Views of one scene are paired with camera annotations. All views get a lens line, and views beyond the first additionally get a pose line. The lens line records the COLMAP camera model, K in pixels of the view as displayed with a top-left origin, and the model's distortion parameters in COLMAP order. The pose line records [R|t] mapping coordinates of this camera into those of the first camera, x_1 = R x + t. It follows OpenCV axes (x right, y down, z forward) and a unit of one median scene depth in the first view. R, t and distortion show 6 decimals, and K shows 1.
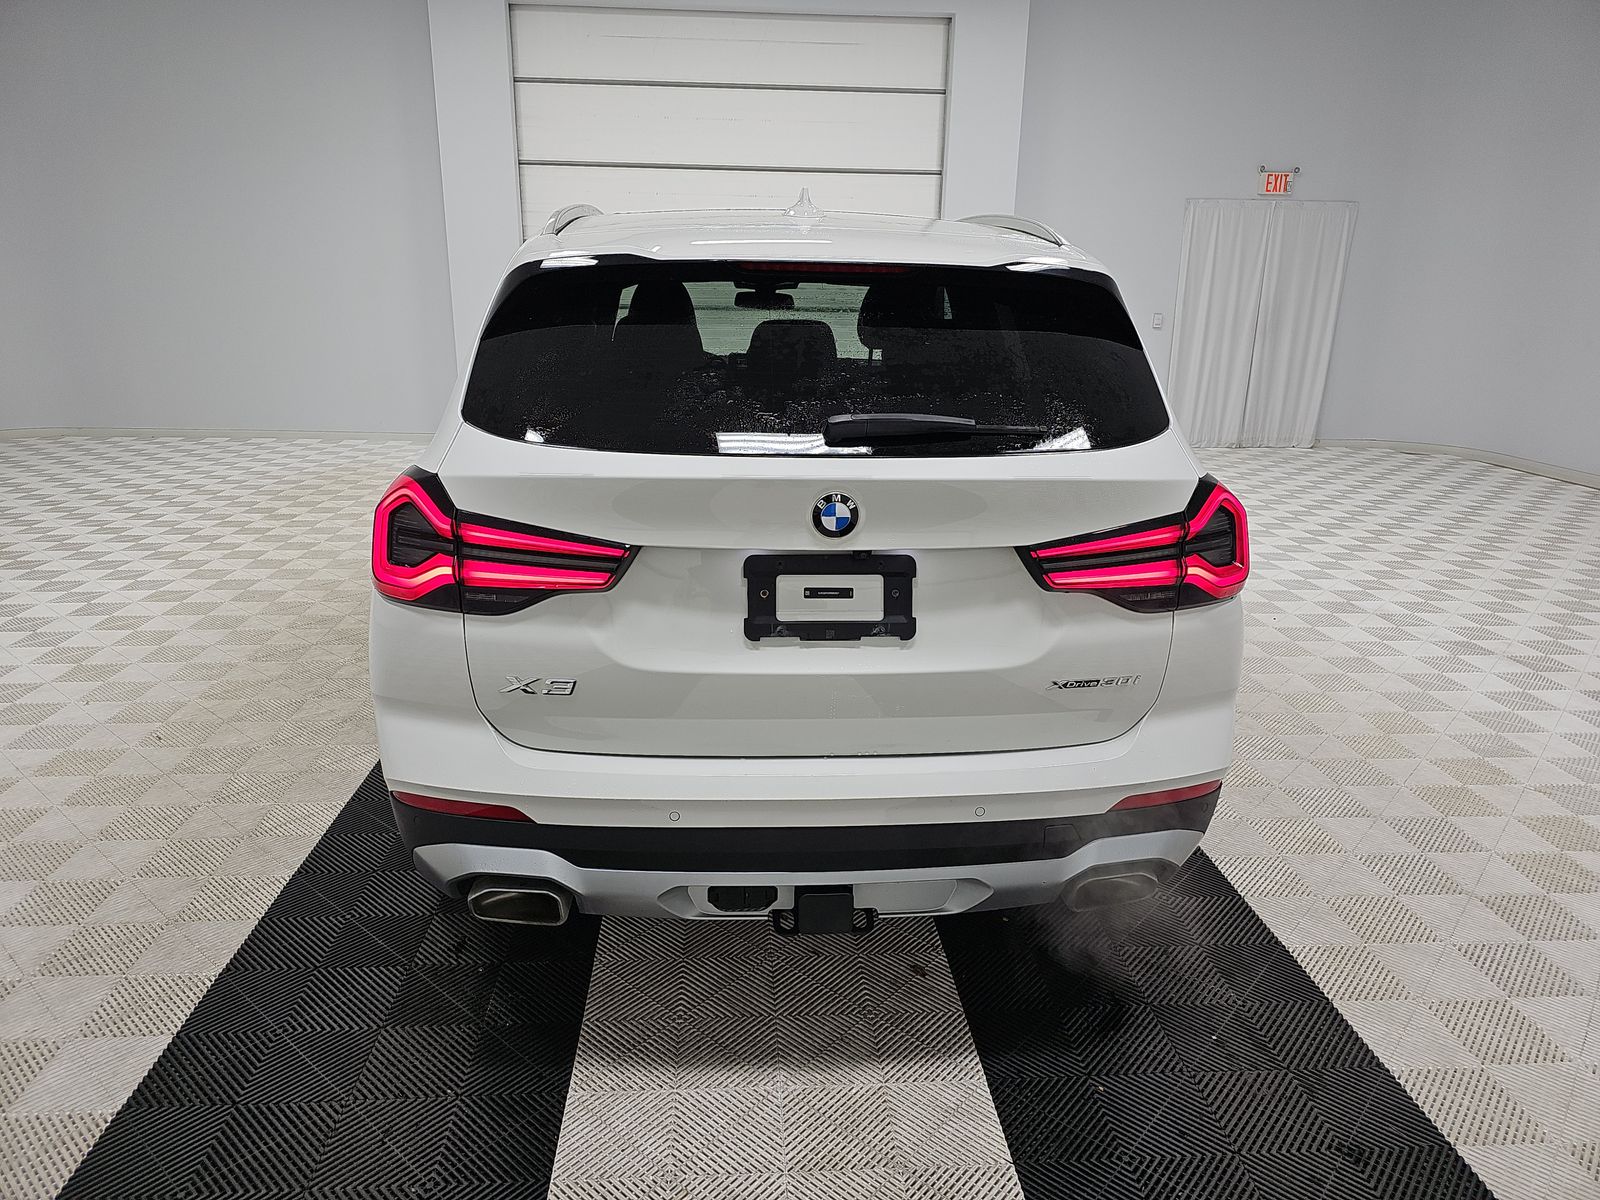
lens RADIAL K [[1045.4, 0, 792.4], [0, 1045.4, 598.9], [0, 0, 1]] dist [-0.006291, -0.002189]
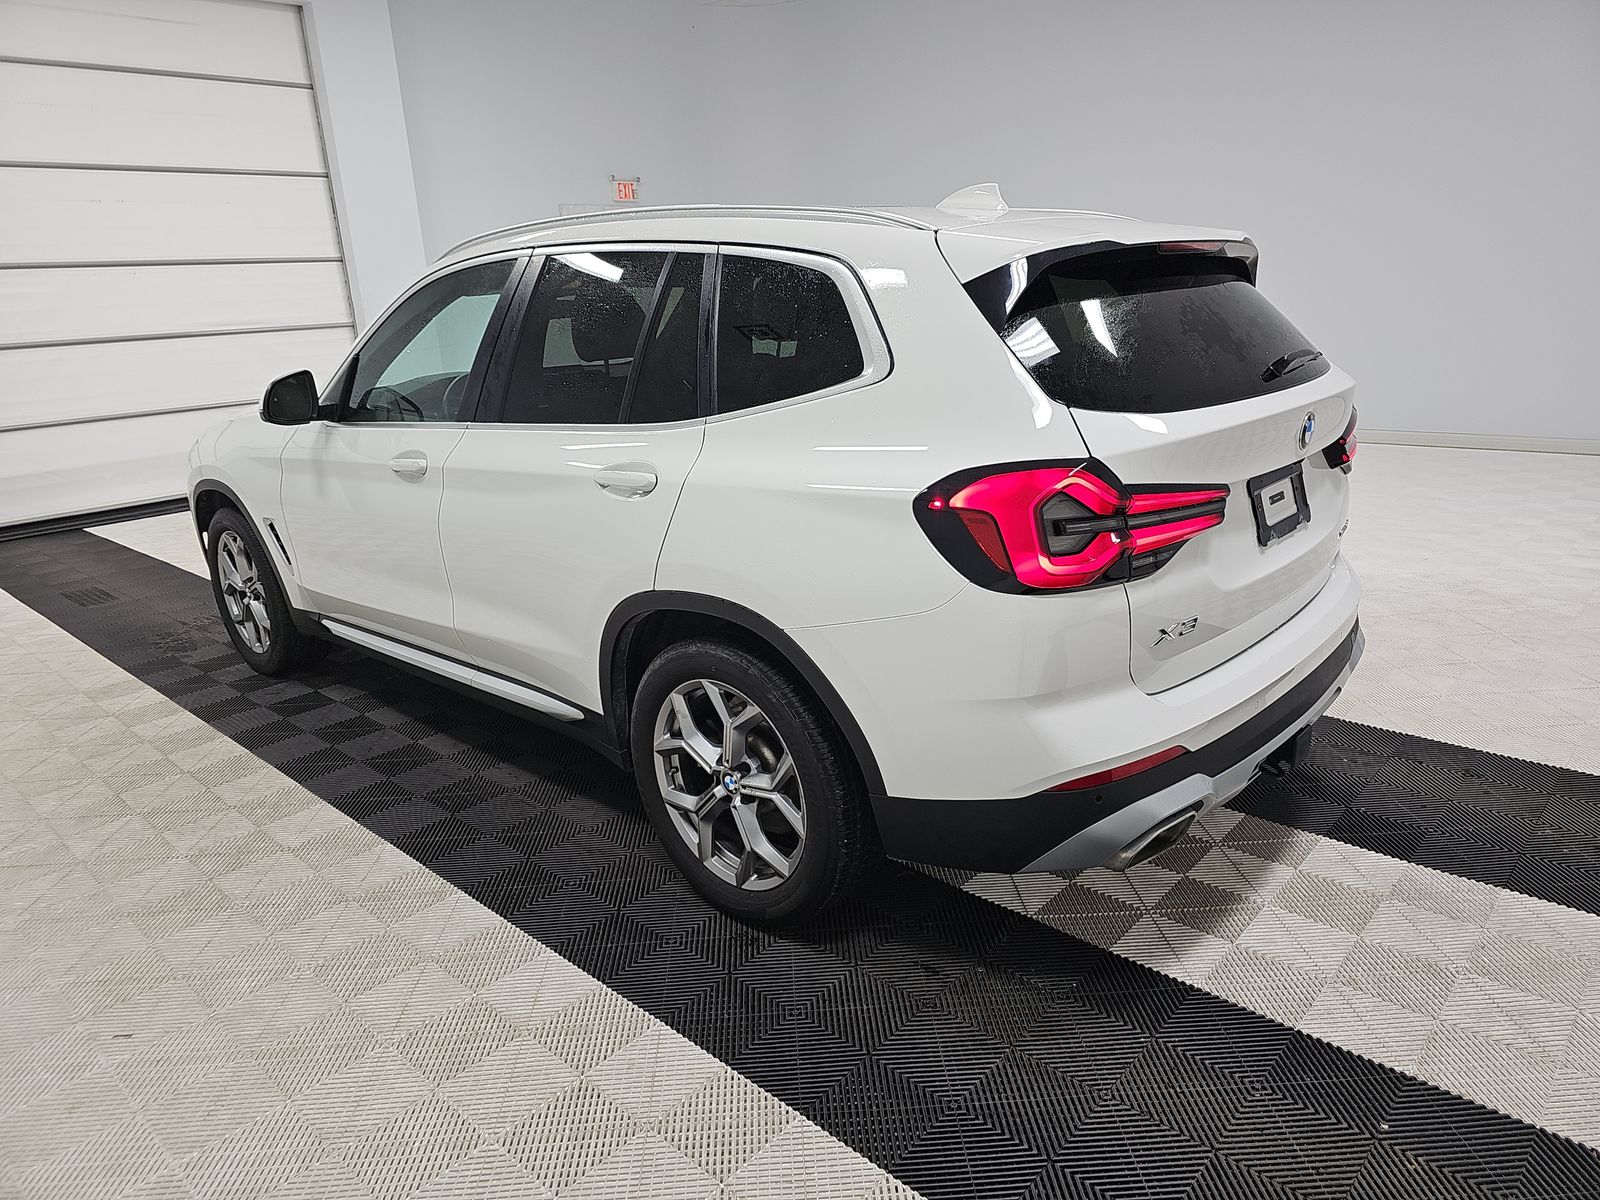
lens RADIAL K [[1045.4, 0, 792.4], [0, 1045.4, 598.9], [0, 0, 1]] dist [-0.006291, -0.002189]
pose [[0.718034, -0.241767, 0.652669, -1.238748], [0.247075, 0.965198, 0.085717, -0.142272], [-0.650678, 0.099711, 0.752779, 0.424490]]
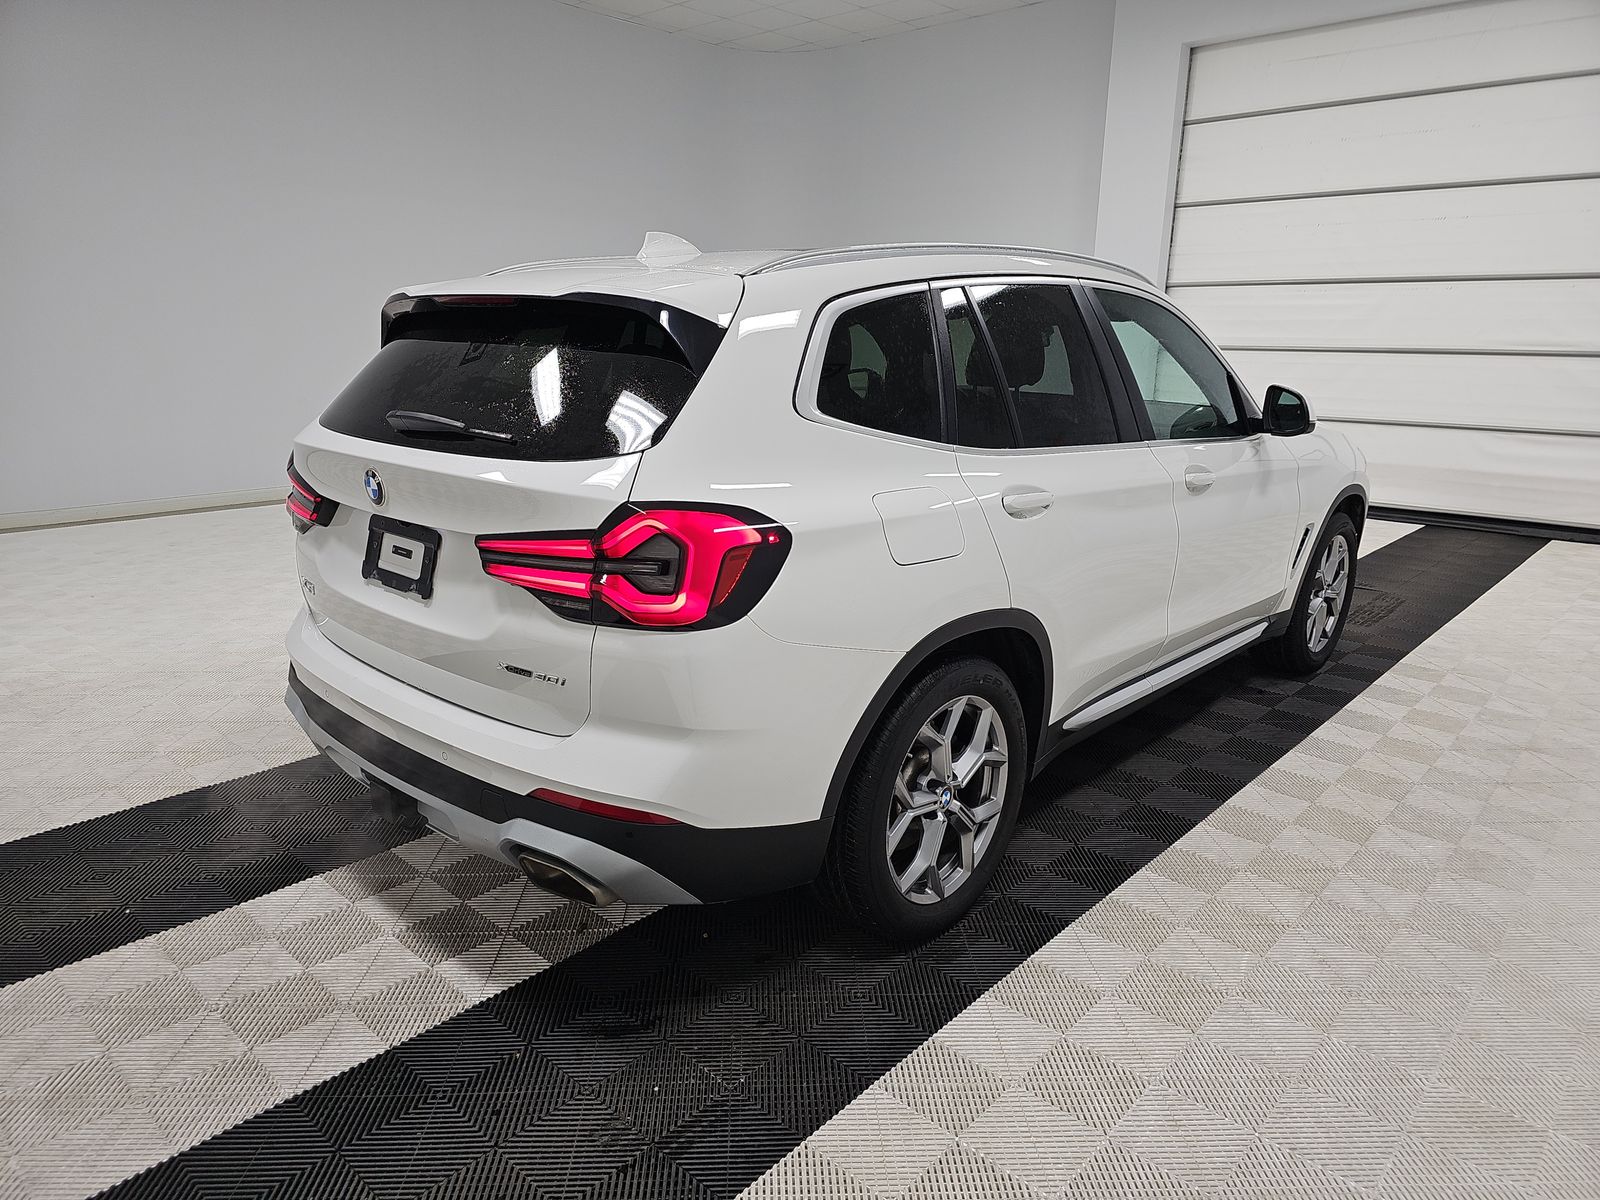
lens RADIAL K [[1045.4, 0, 792.4], [0, 1045.4, 598.9], [0, 0, 1]] dist [-0.006291, -0.002189]
pose [[0.737658, 0.180882, -0.650493, 1.181869], [-0.207019, 0.977634, 0.037091, -0.092138], [0.642653, 0.107304, 0.758606, 0.346730]]
